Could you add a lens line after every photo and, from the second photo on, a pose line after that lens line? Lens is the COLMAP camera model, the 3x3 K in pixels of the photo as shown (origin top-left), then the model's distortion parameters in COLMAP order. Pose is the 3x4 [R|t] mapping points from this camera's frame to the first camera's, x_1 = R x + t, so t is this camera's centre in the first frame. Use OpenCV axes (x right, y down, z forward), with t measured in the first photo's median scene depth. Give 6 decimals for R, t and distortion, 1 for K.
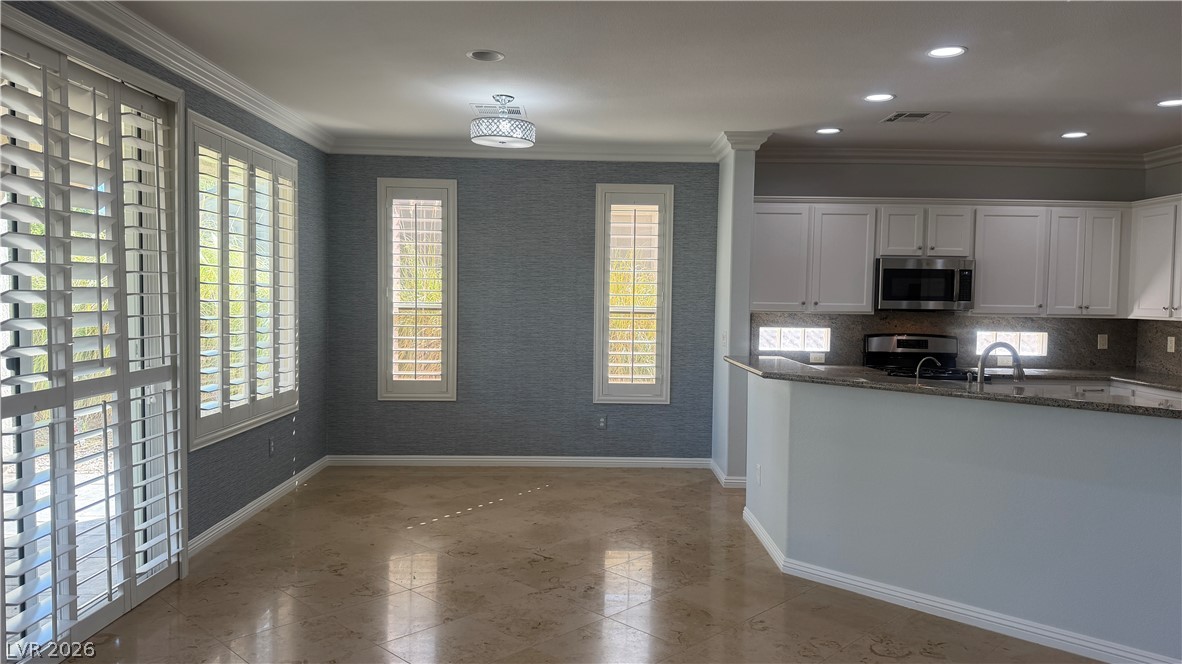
lens RADIAL K [[821.7, 0, 597.4], [0, 821.7, 333.6], [0, 0, 1]] dist [0.062336, -0.067739]
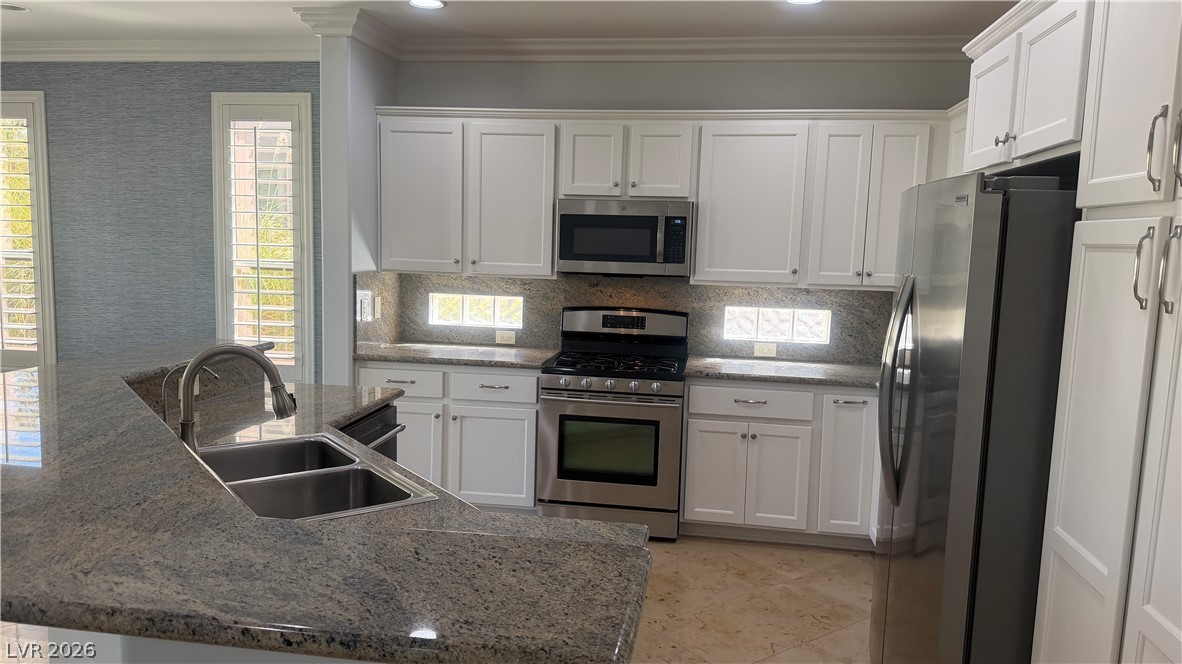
lens RADIAL K [[821.7, 0, 597.8], [0, 821.7, 349.2], [0, 0, 1]] dist [0.062336, -0.067739]
pose [[0.986355, 0.034269, -0.161027, 0.470966], [-0.021131, 0.996358, 0.082606, -0.021963], [0.163271, -0.078077, 0.983487, 0.304447]]
